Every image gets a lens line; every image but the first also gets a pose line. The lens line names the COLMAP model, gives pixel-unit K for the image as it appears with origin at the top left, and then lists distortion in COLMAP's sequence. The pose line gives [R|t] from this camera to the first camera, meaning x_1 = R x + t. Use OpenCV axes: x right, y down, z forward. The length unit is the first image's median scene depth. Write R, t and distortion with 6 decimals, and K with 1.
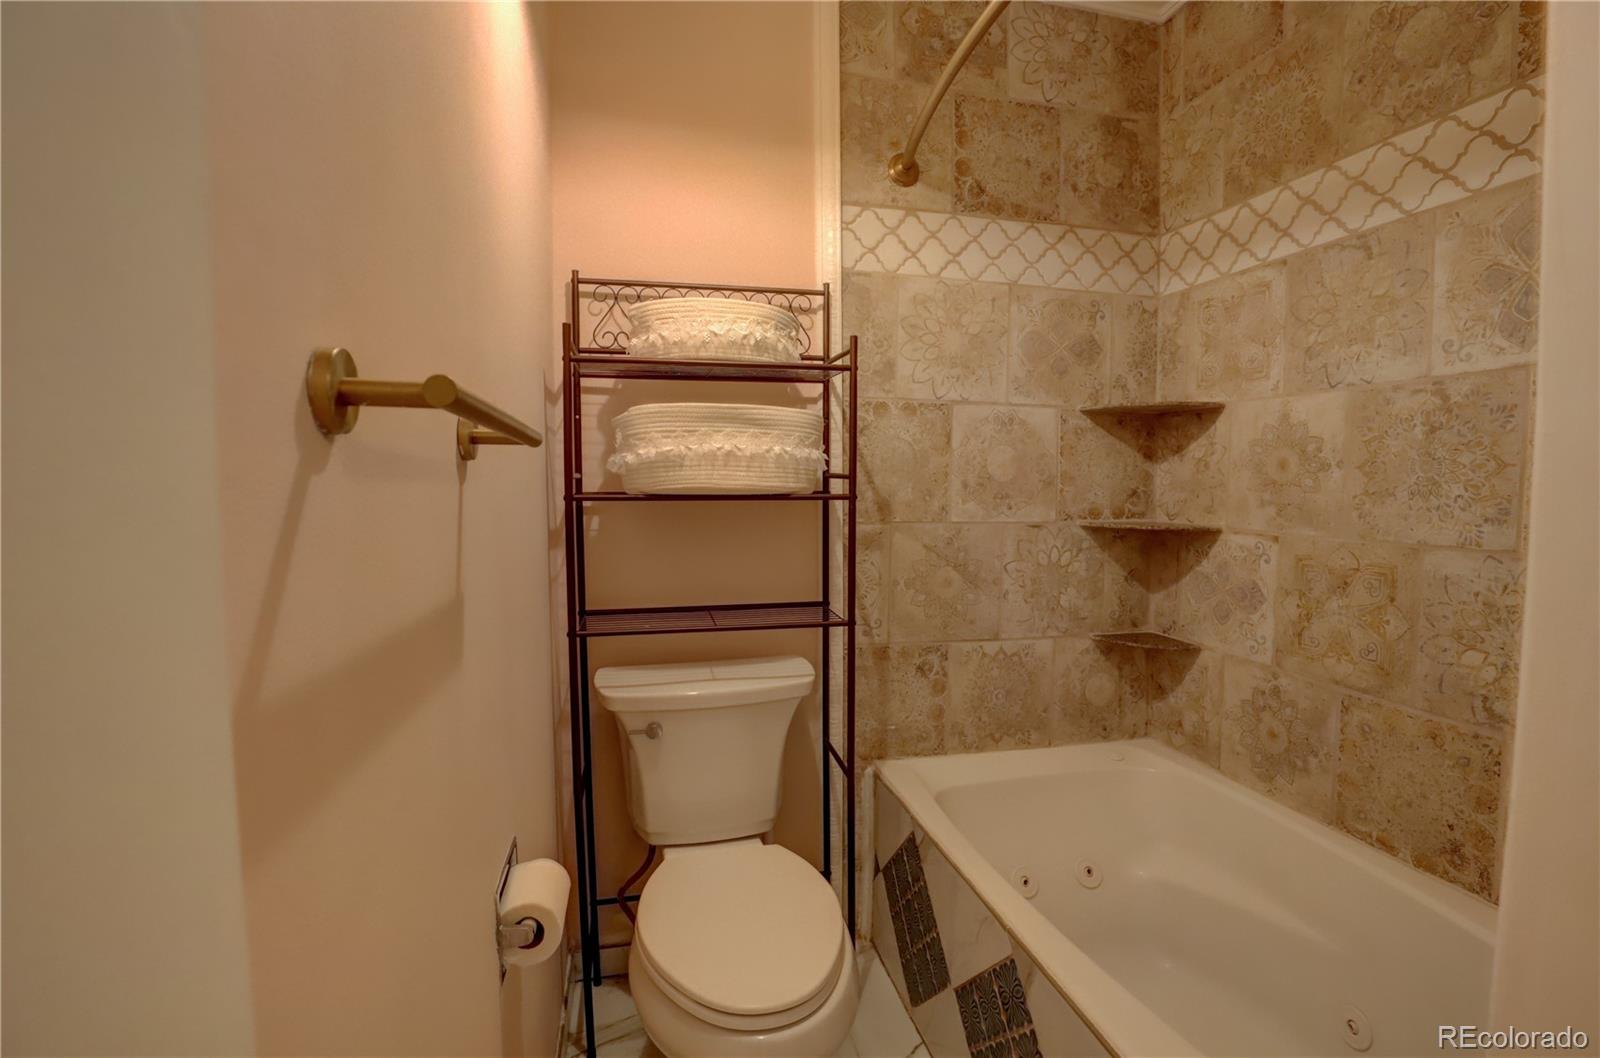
lens RADIAL K [[734.0, 0, 800.0], [0, 734.0, 529.0], [0, 0, 1]] dist [-0.038005, 0.008895]
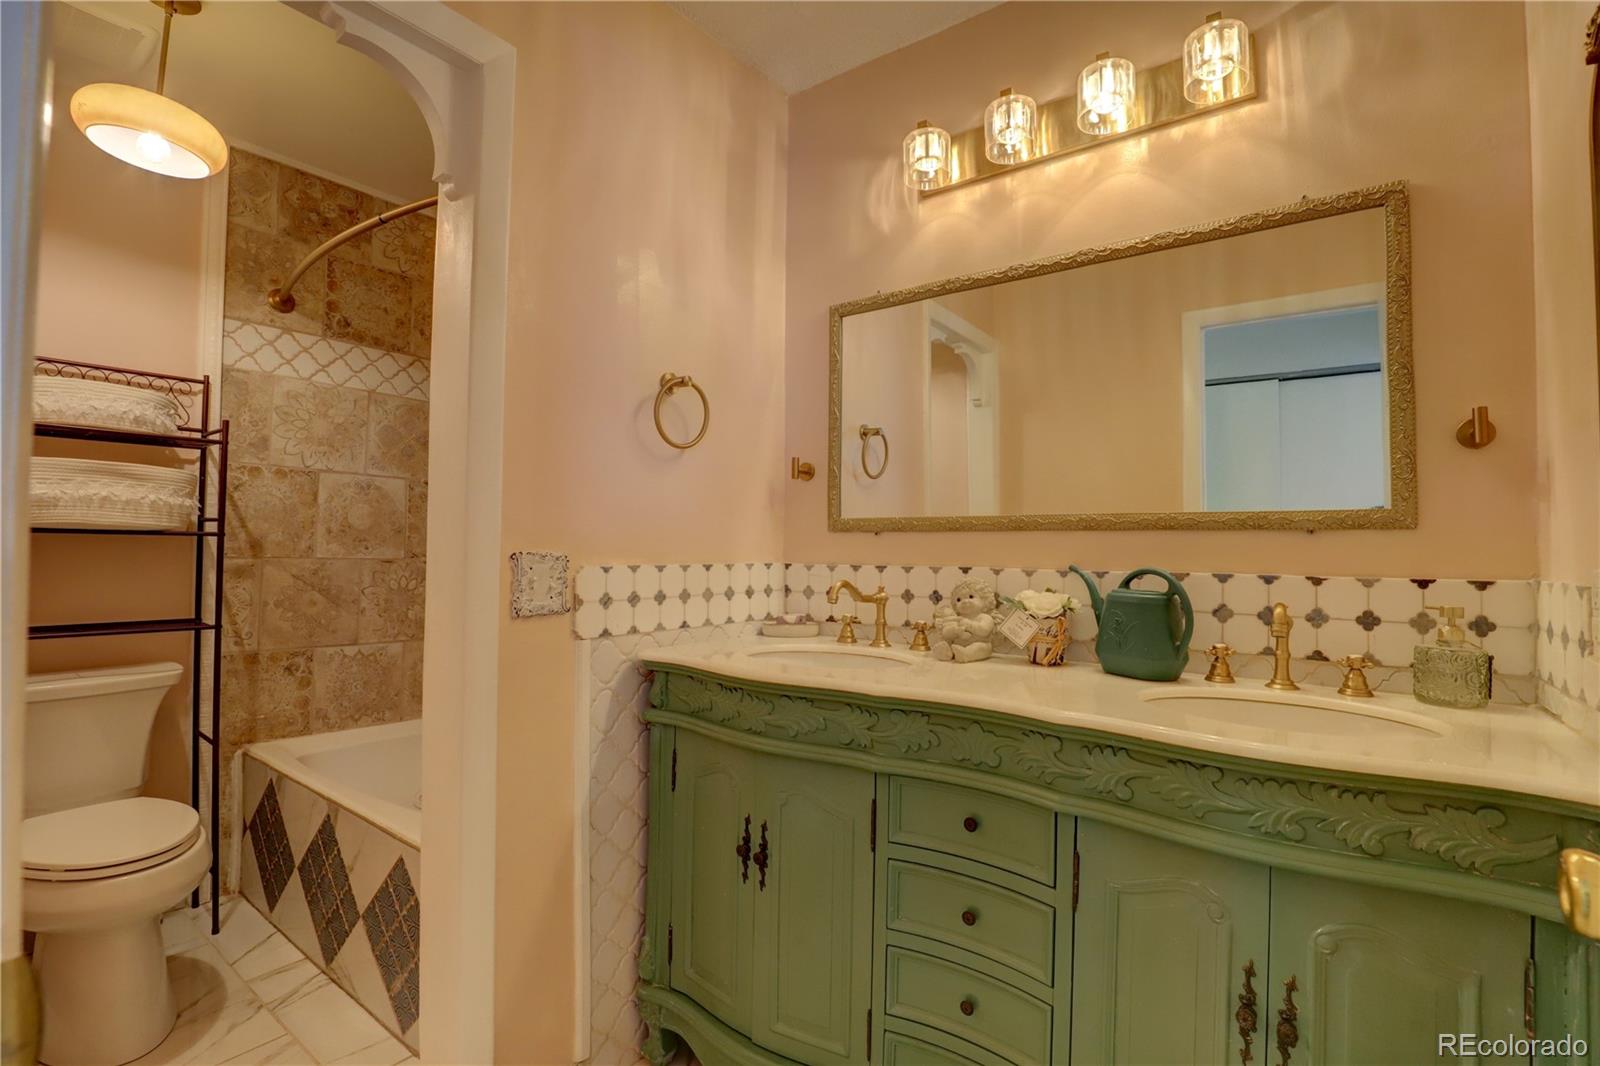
lens RADIAL K [[729.5, 0, 797.1], [0, 729.5, 527.1], [0, 0, 1]] dist [-0.044763, 0.010844]
pose [[0.763870, 0.027017, 0.644805, 0.029863], [0.035403, 0.995865, -0.083666, 0.078449], [-0.644399, 0.086738, 0.759754, -0.604110]]
